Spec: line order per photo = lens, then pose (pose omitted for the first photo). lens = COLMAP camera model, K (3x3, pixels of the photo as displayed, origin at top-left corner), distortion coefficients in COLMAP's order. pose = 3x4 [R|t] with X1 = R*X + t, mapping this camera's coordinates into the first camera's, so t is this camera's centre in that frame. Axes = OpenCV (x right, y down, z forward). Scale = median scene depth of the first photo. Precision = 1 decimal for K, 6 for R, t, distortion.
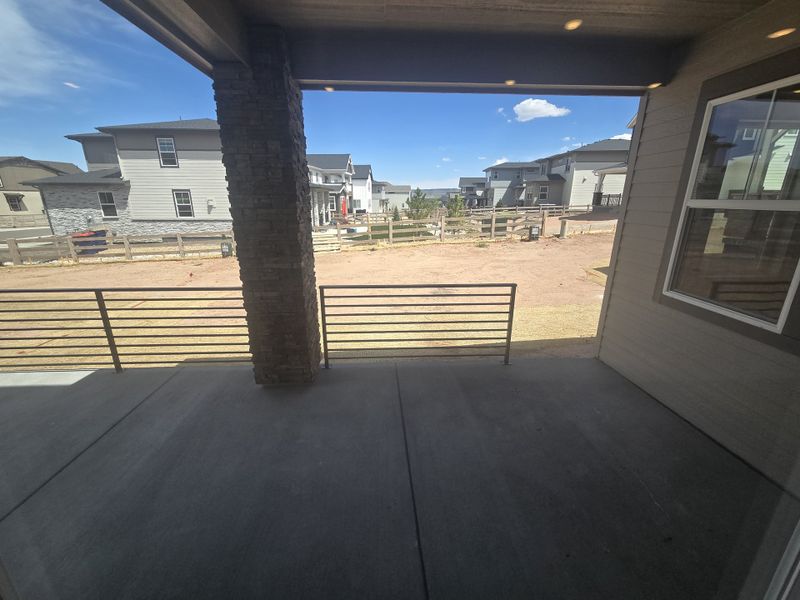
lens RADIAL K [[344.9, 0, 400.0], [0, 344.9, 300.0], [0, 0, 1]] dist [-0.002481, 0.000040]
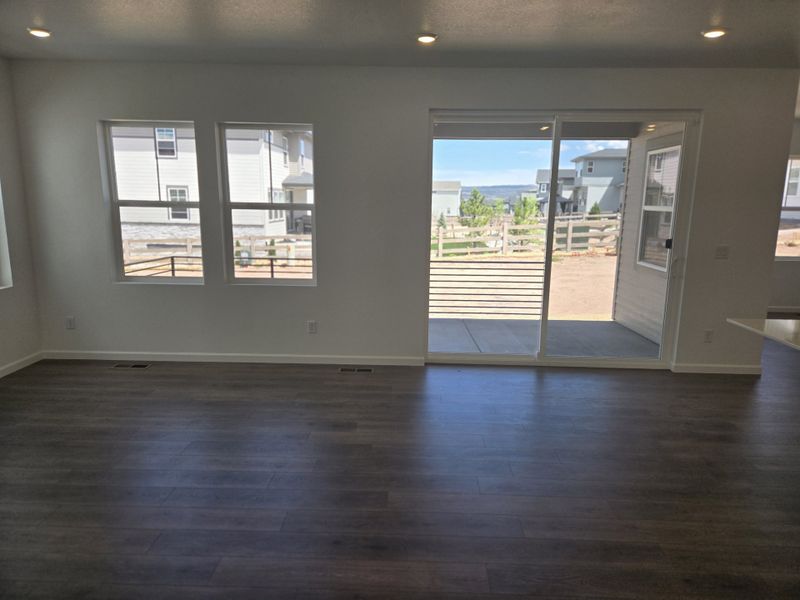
lens RADIAL K [[578.6, 0, 400.0], [0, 578.6, 300.0], [0, 0, 1]] dist [0.077221, 0.000299]
pose [[0.997560, 0.023512, -0.065736, -0.024799], [-0.030887, 0.993055, -0.113524, 0.083887], [0.062611, 0.115278, 0.991358, -0.296431]]
